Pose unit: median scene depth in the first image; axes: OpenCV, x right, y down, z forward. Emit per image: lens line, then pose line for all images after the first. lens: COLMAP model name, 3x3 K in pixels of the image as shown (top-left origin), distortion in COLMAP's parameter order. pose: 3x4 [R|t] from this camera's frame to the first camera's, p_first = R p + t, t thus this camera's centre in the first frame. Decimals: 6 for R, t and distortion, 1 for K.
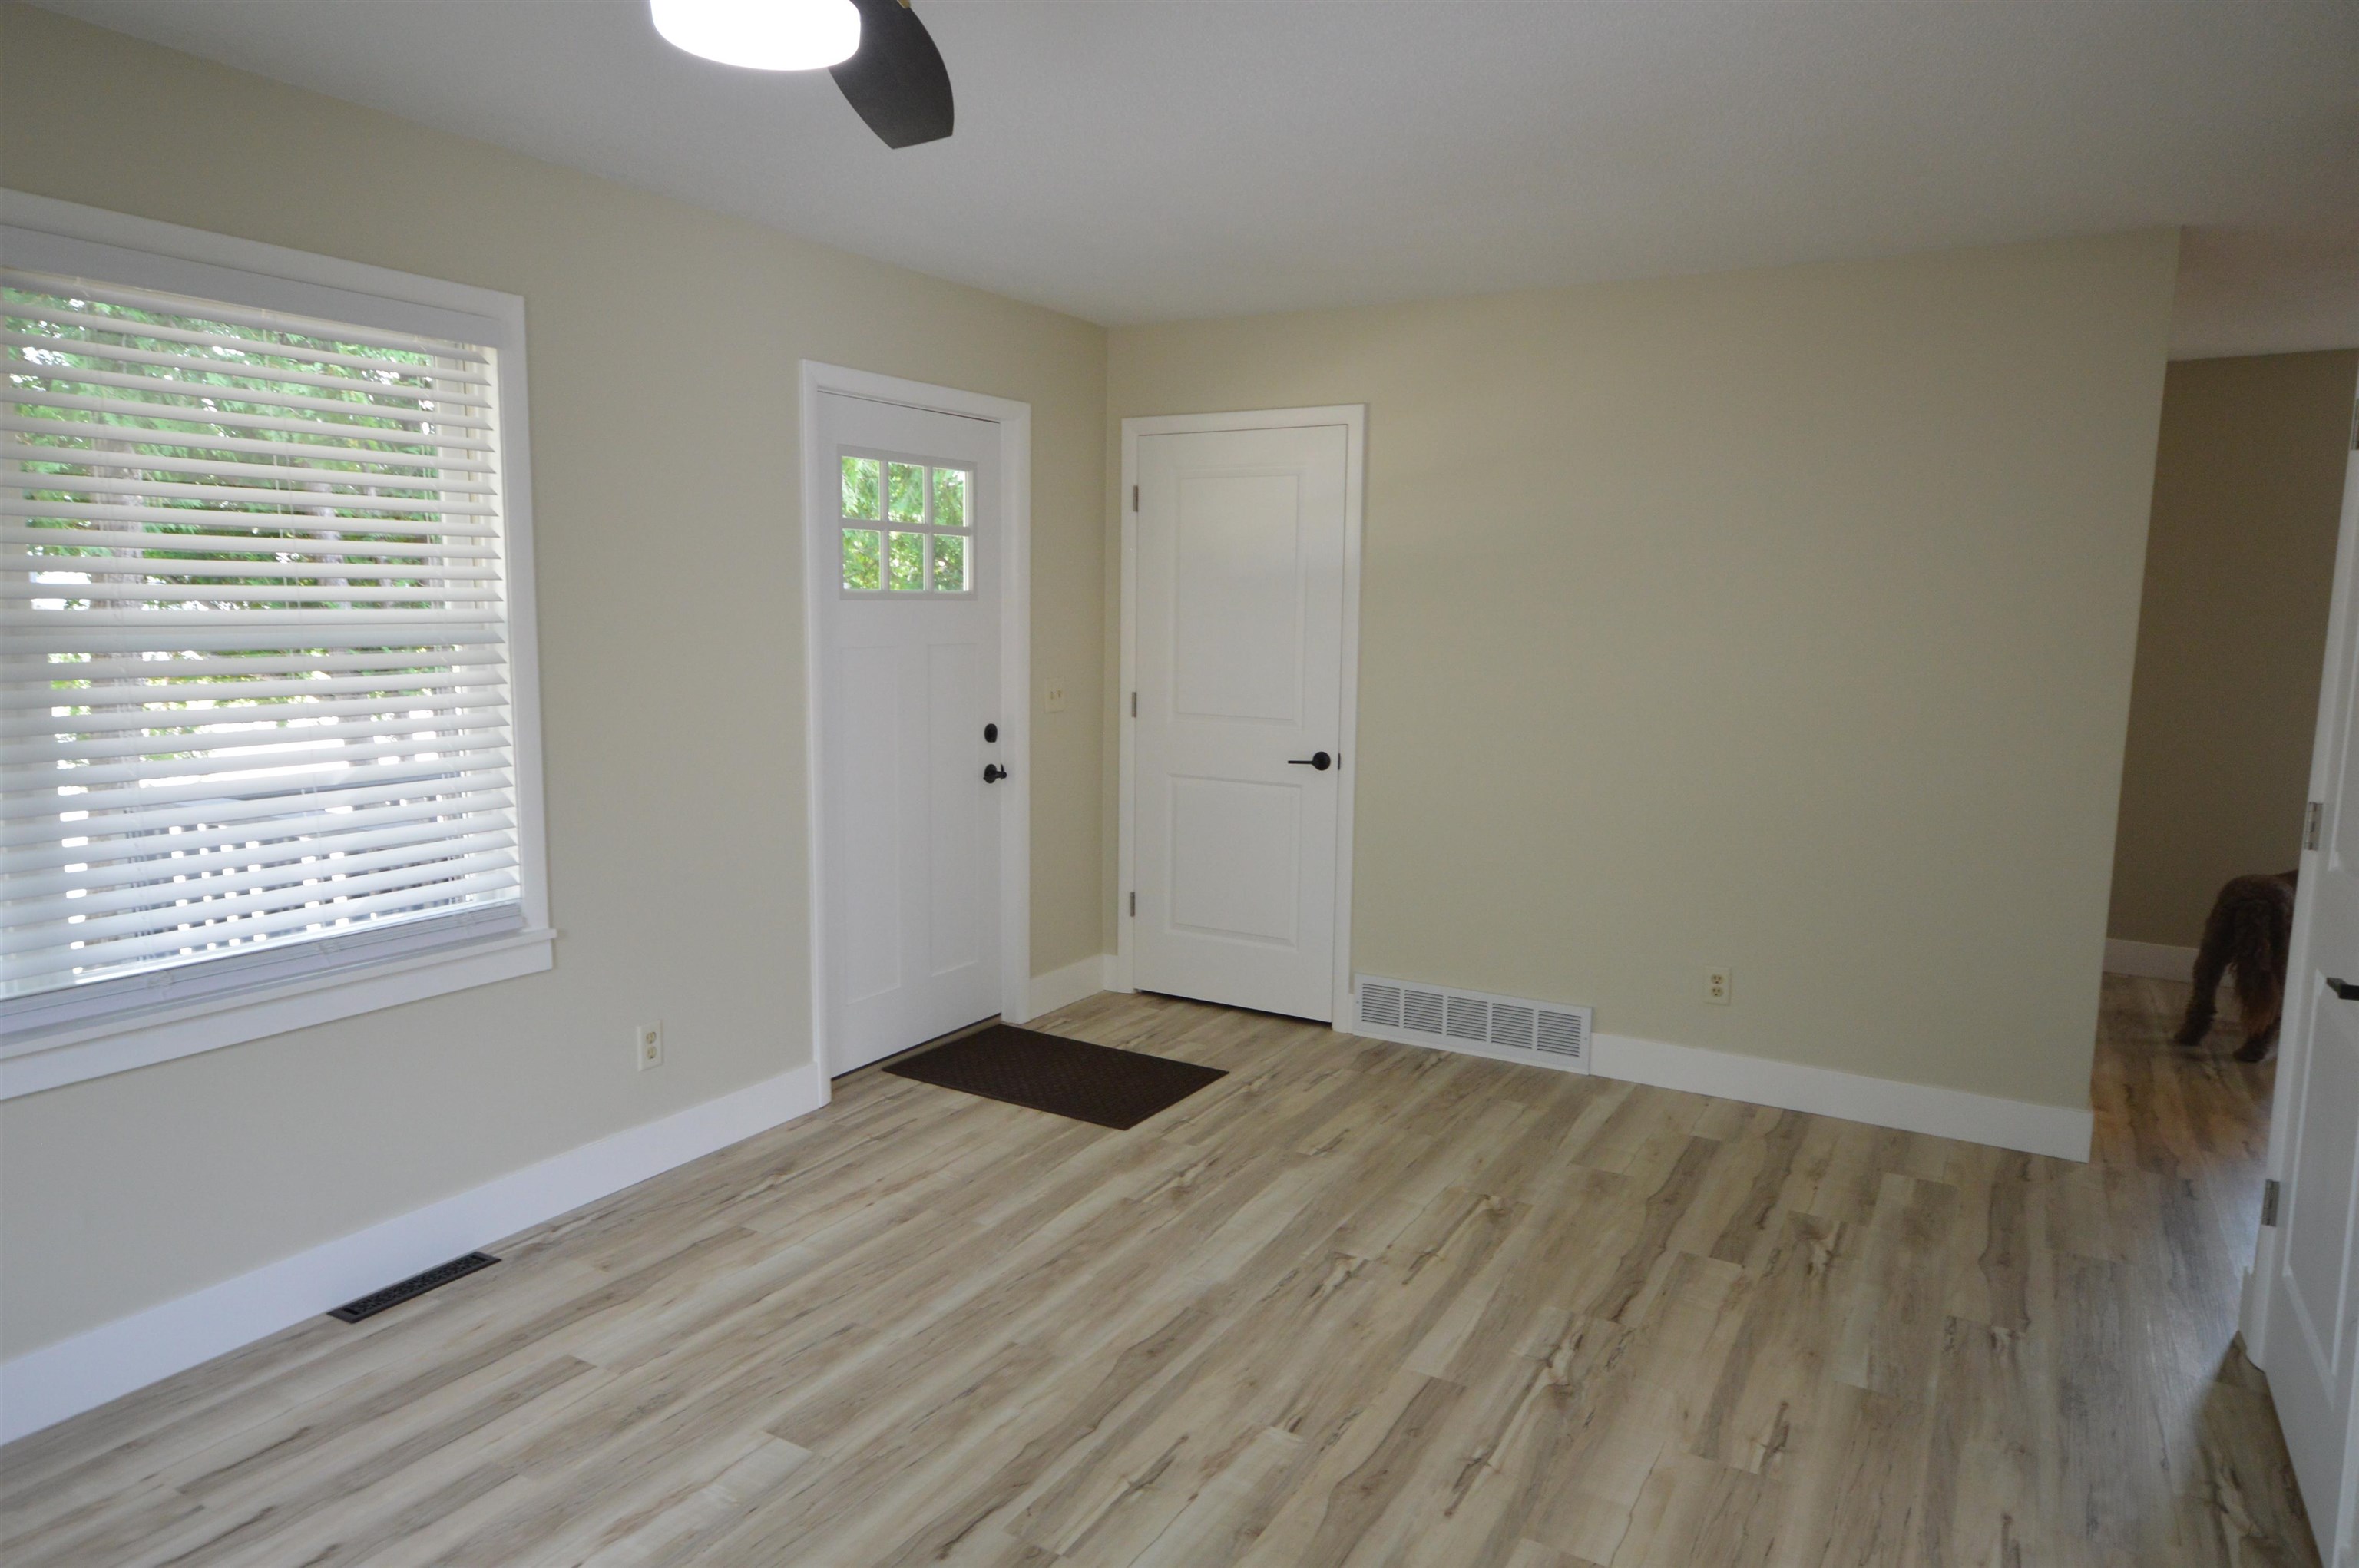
lens RADIAL K [[1471.2, 0, 1162.5], [0, 1471.2, 799.4], [0, 0, 1]] dist [0.007040, 0.019234]
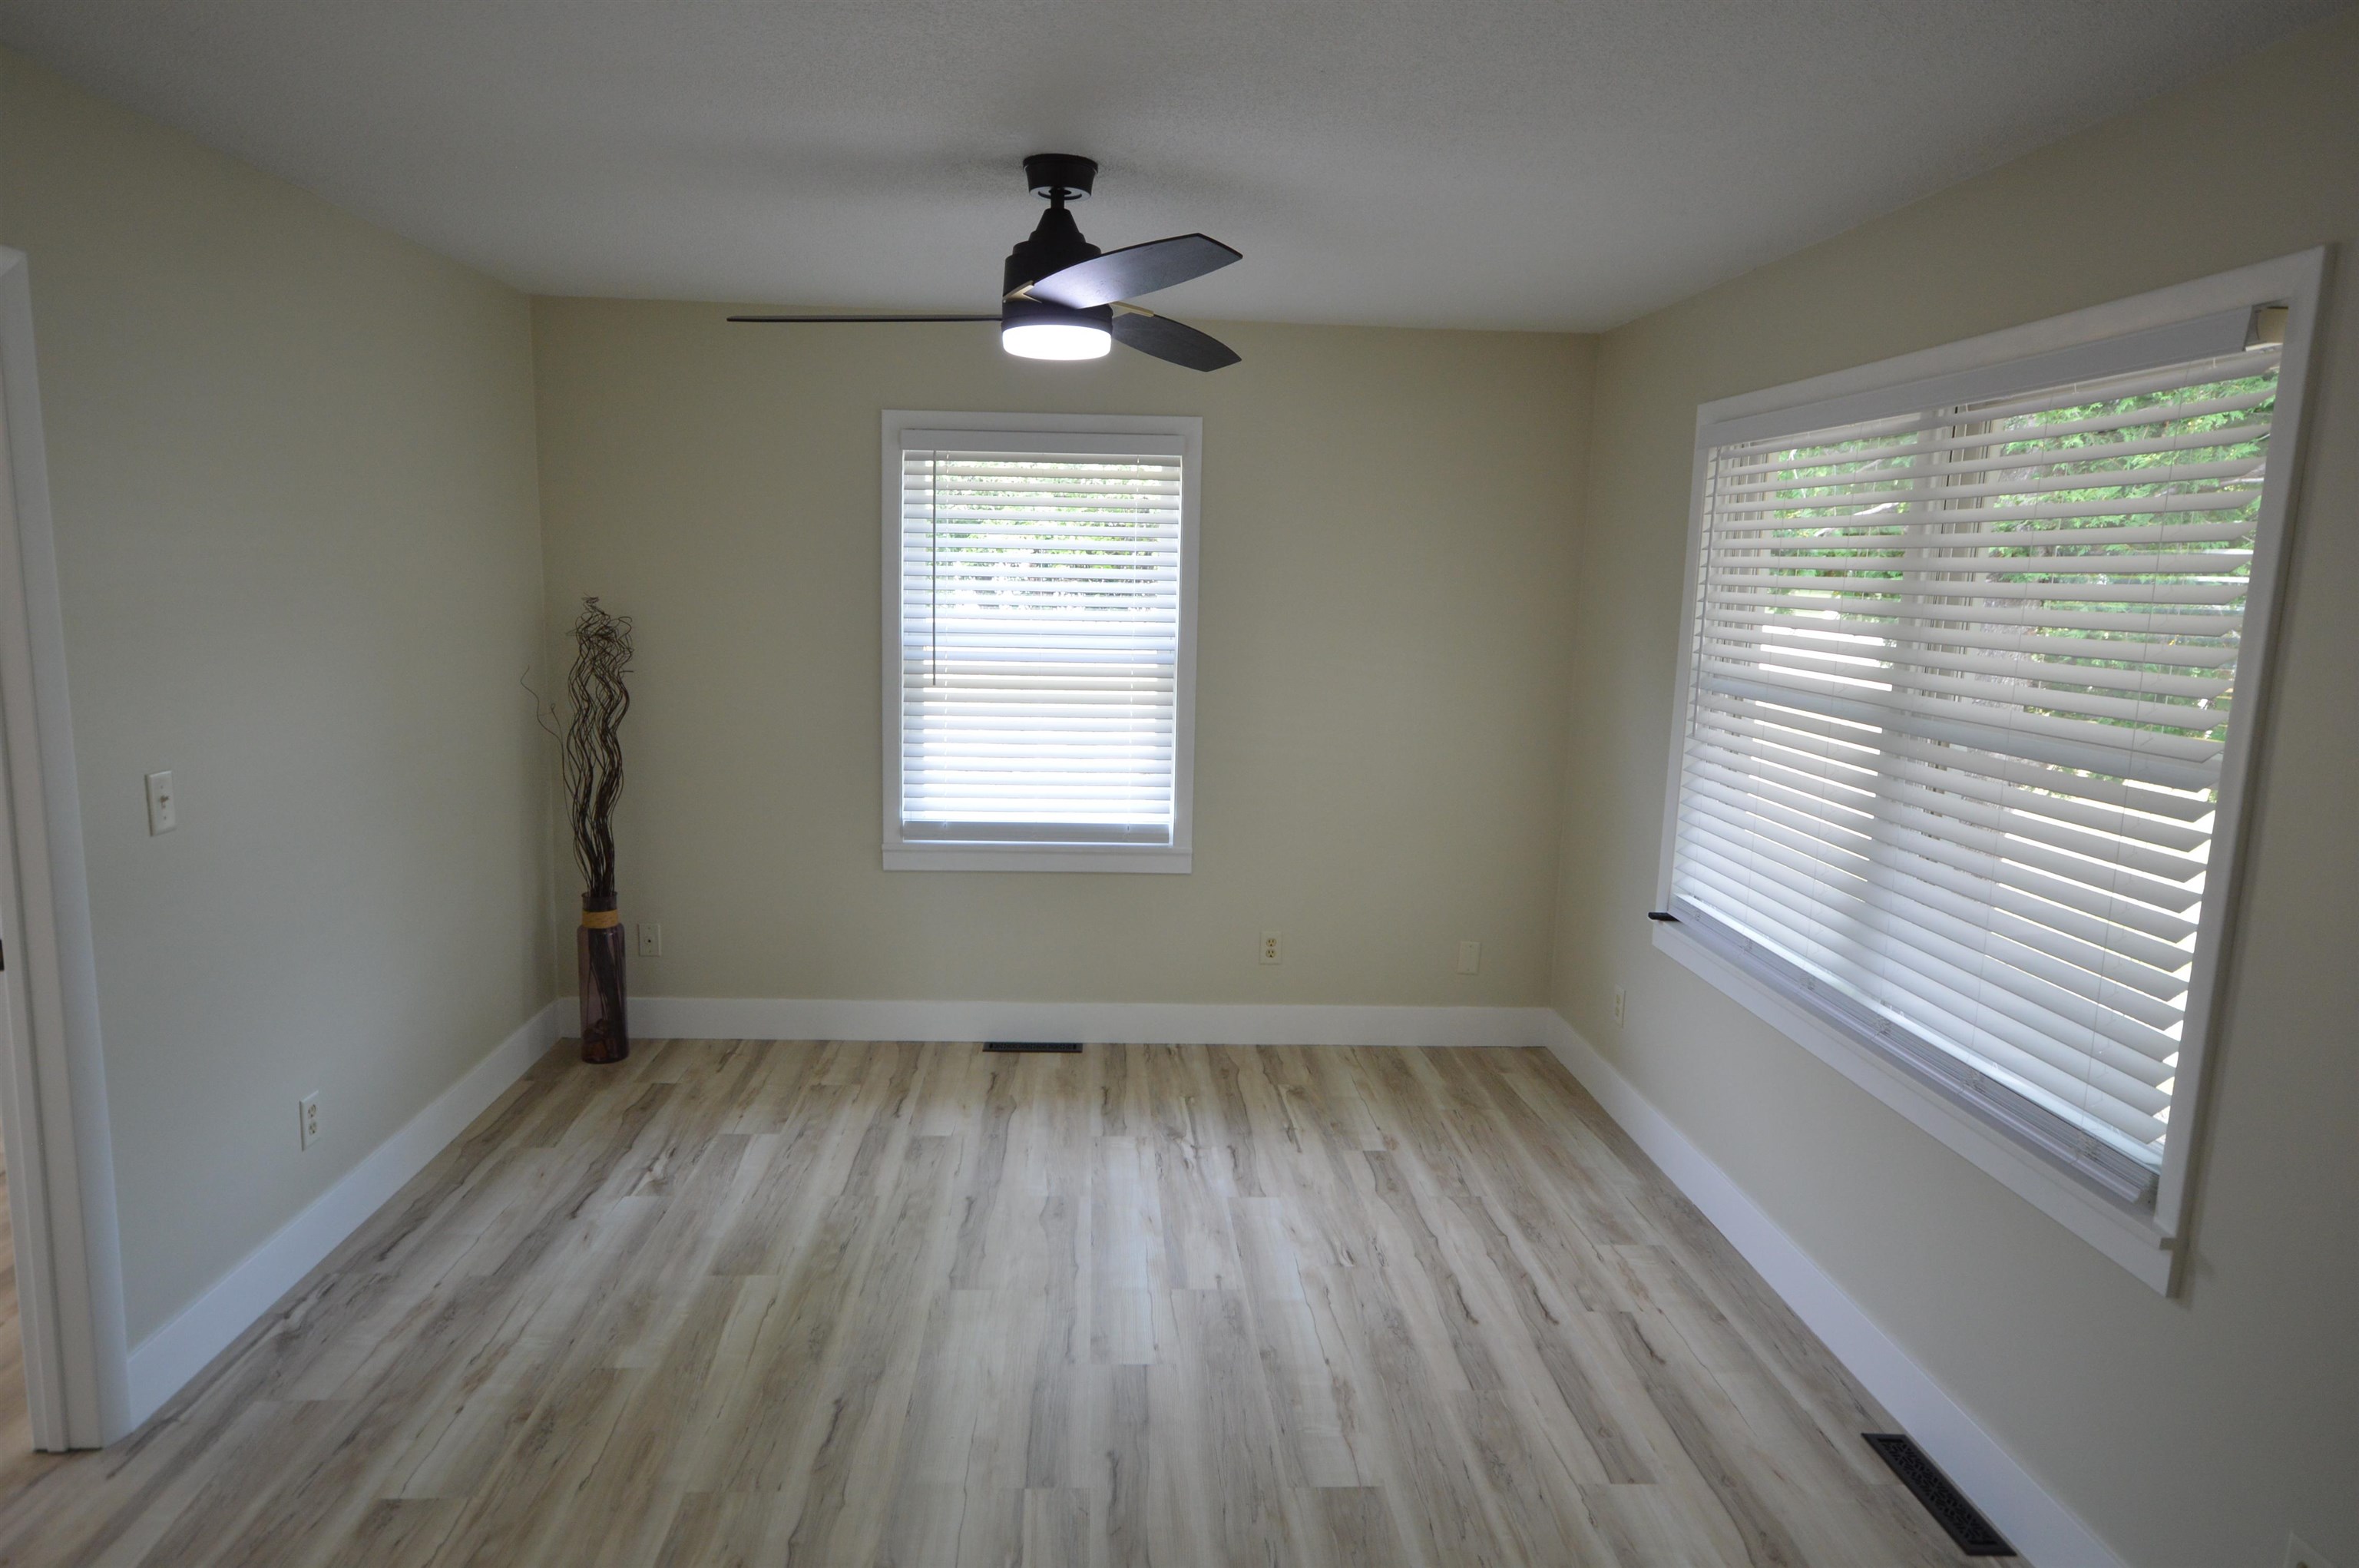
lens RADIAL K [[1418.5, 0, 1174.4], [0, 1418.5, 794.4], [0, 0, 1]] dist [0.013225, 0.011538]
pose [[-0.827354, 0.049970, -0.559454, 0.296004], [-0.119688, 0.957474, 0.262522, -0.216064], [0.548781, 0.284159, -0.786189, 1.235605]]
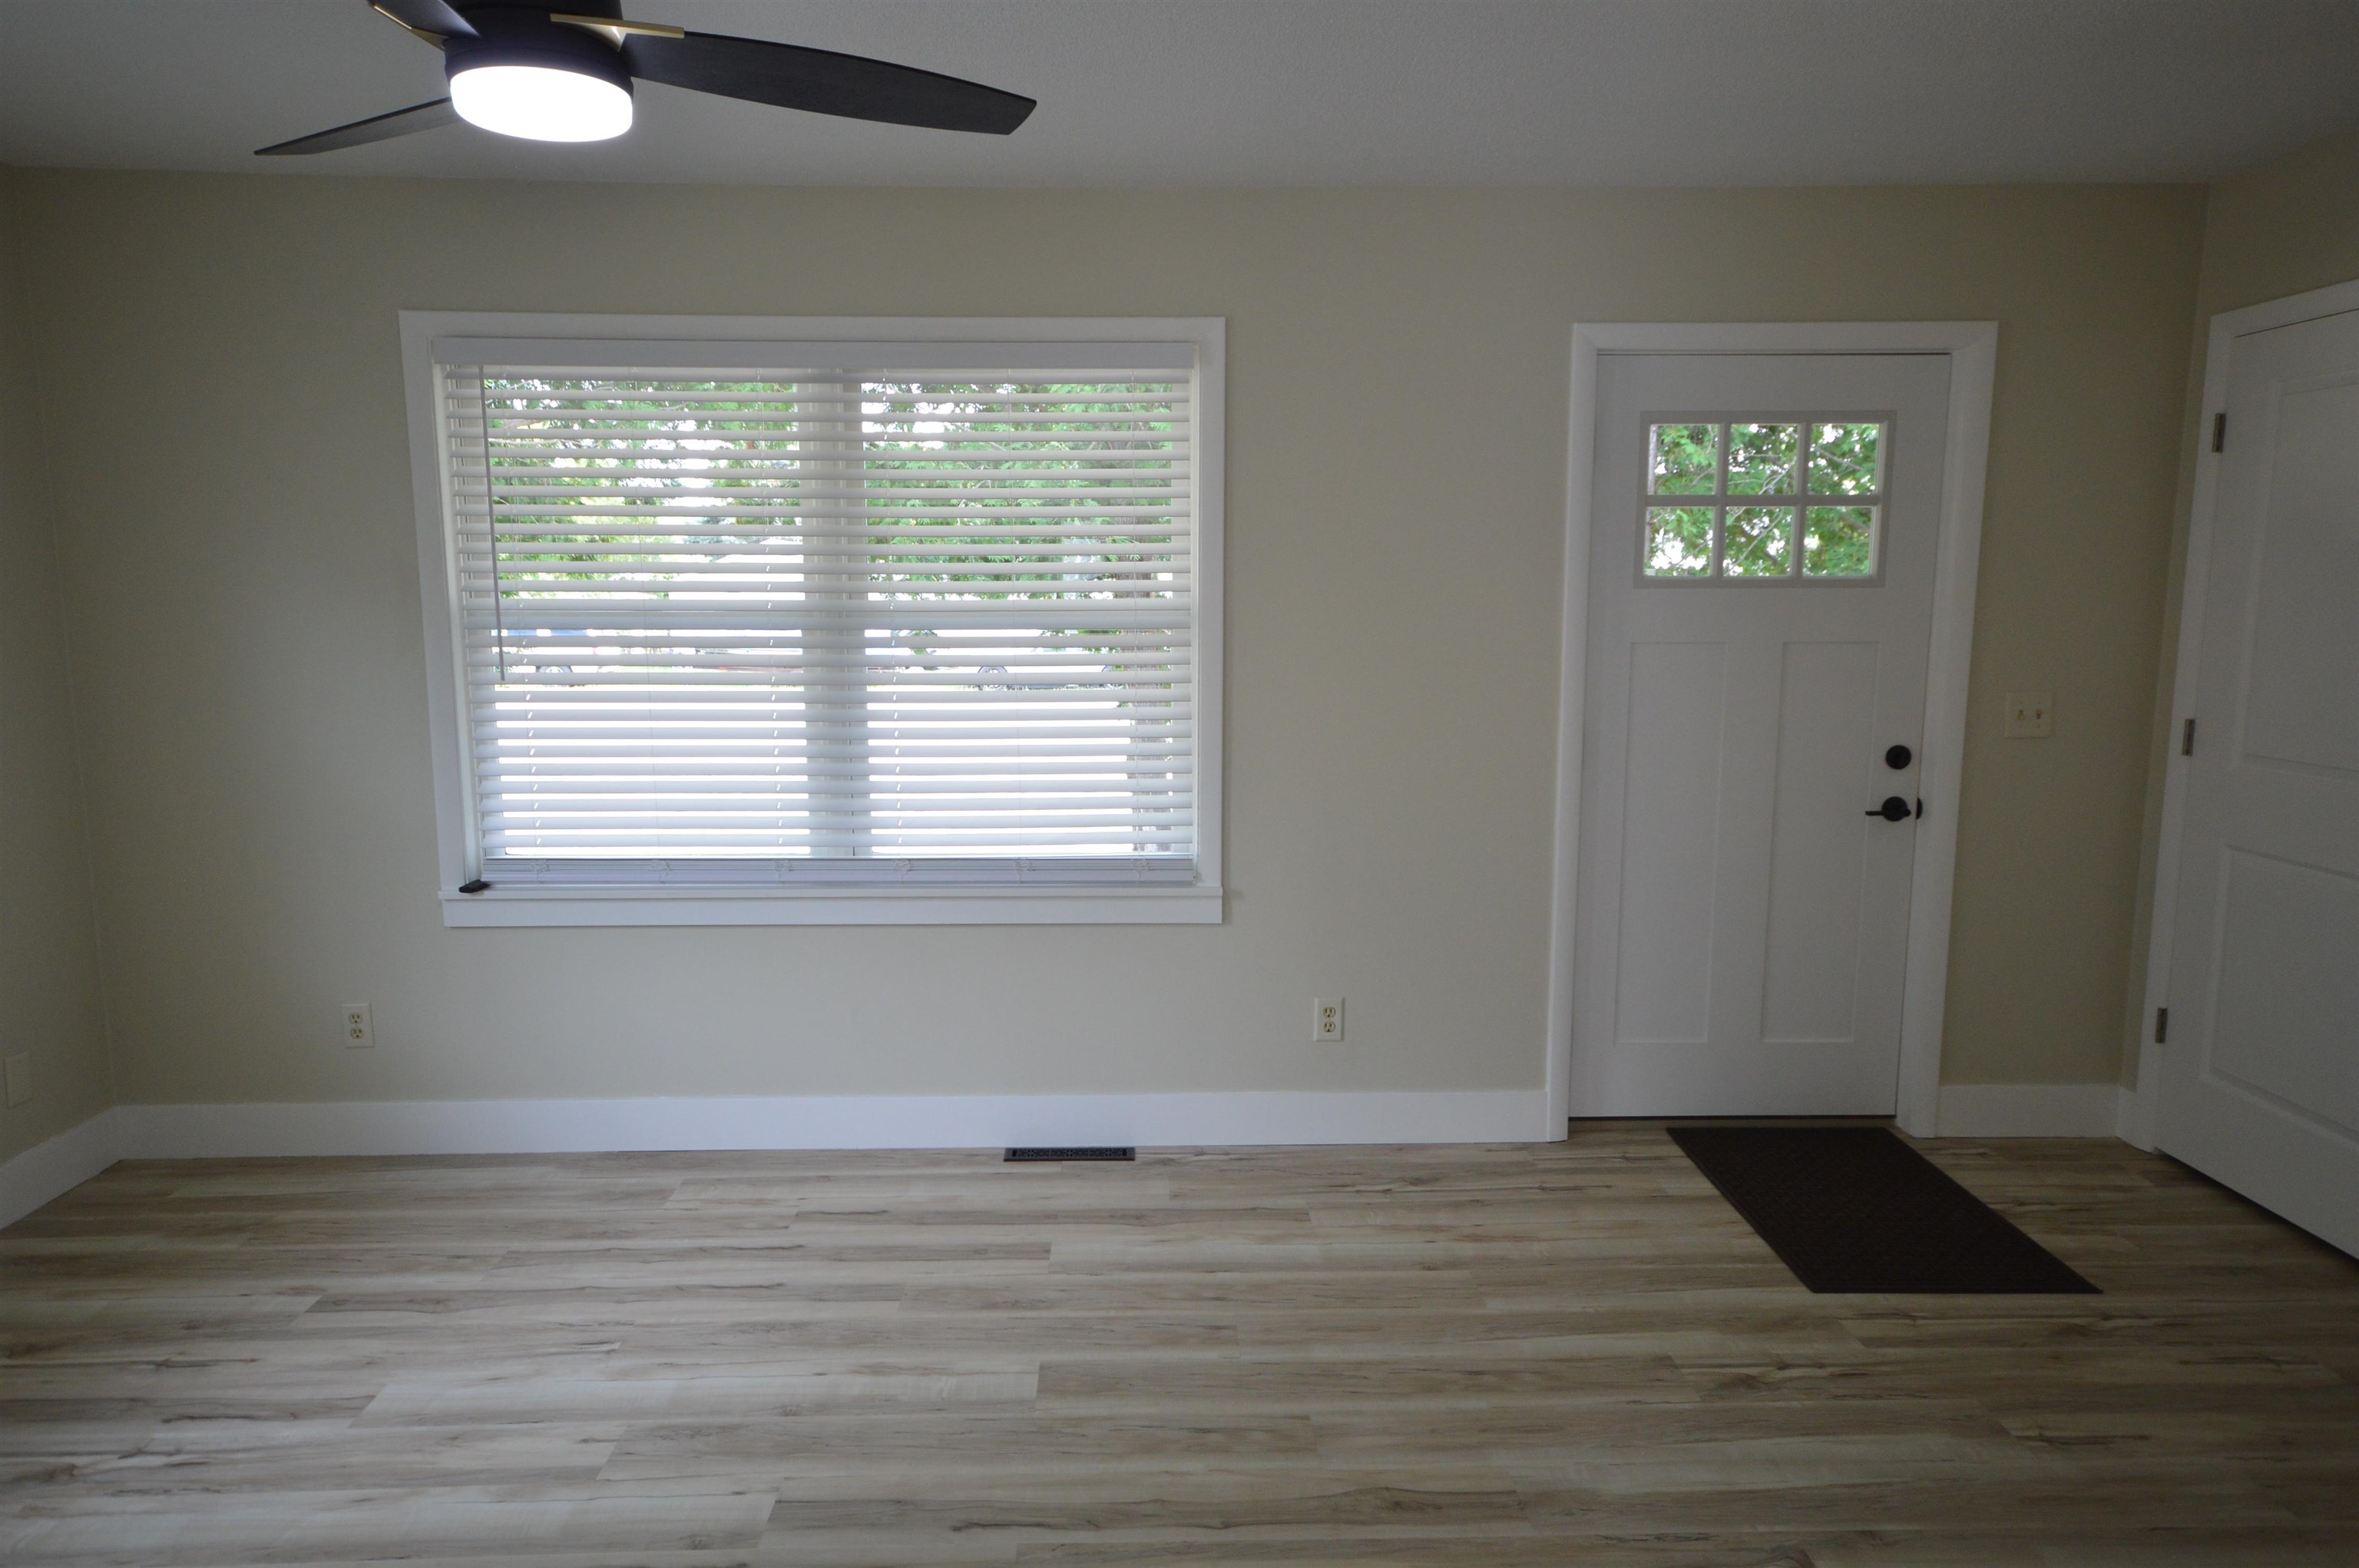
lens RADIAL K [[1471.2, 0, 1165.4], [0, 1471.2, 790.6], [0, 0, 1]] dist [0.007040, 0.019234]
pose [[0.530437, 0.104718, -0.841232, 0.499727], [-0.108992, 0.992530, 0.054827, -0.041155], [0.840688, 0.062605, 0.537888, 0.376795]]
